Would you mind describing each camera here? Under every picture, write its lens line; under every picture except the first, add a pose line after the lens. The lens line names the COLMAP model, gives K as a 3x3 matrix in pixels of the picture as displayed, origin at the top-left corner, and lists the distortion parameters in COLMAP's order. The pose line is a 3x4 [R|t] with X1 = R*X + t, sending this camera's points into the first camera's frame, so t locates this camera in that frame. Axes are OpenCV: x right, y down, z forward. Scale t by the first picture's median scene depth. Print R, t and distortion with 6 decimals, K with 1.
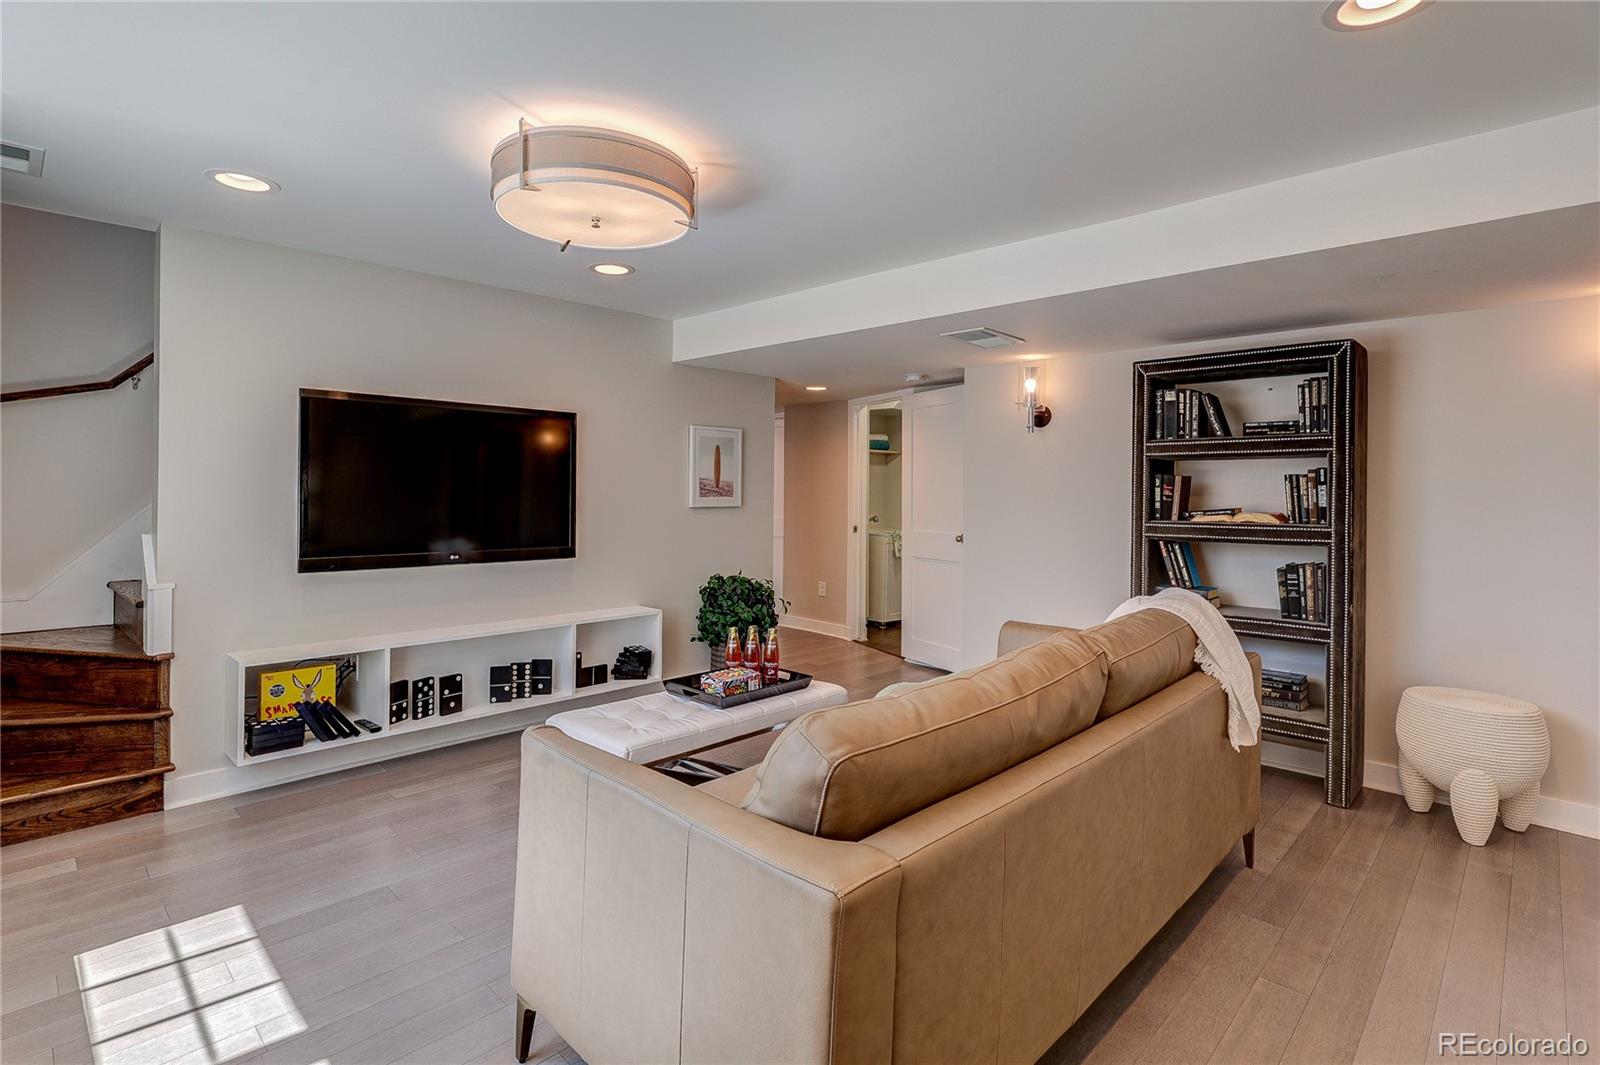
lens RADIAL K [[771.7, 0, 822.4], [0, 771.7, 493.7], [0, 0, 1]] dist [-0.001841, -0.000047]
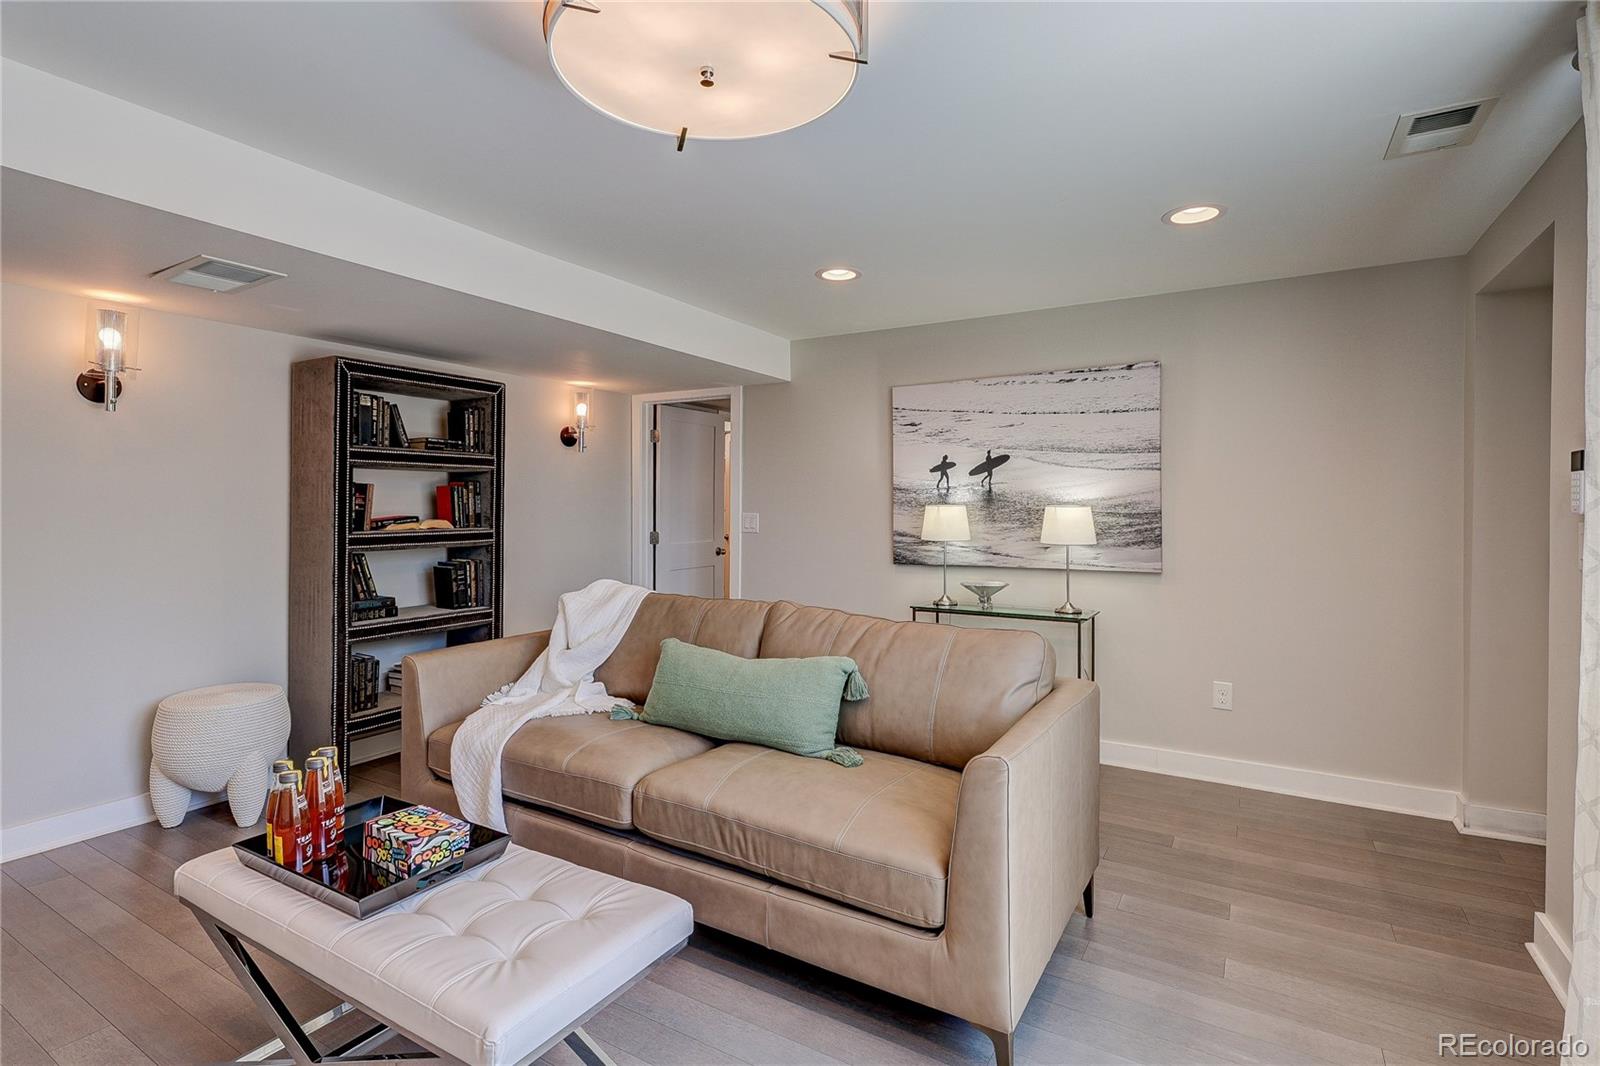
lens RADIAL K [[771.7, 0, 801.9], [0, 771.7, 518.5], [0, 0, 1]] dist [-0.001841, -0.000047]
pose [[-0.210980, -0.023444, 0.977209, -0.613378], [-0.000613, 0.999715, 0.023852, -0.003865], [-0.977490, 0.004433, -0.210935, 0.691270]]
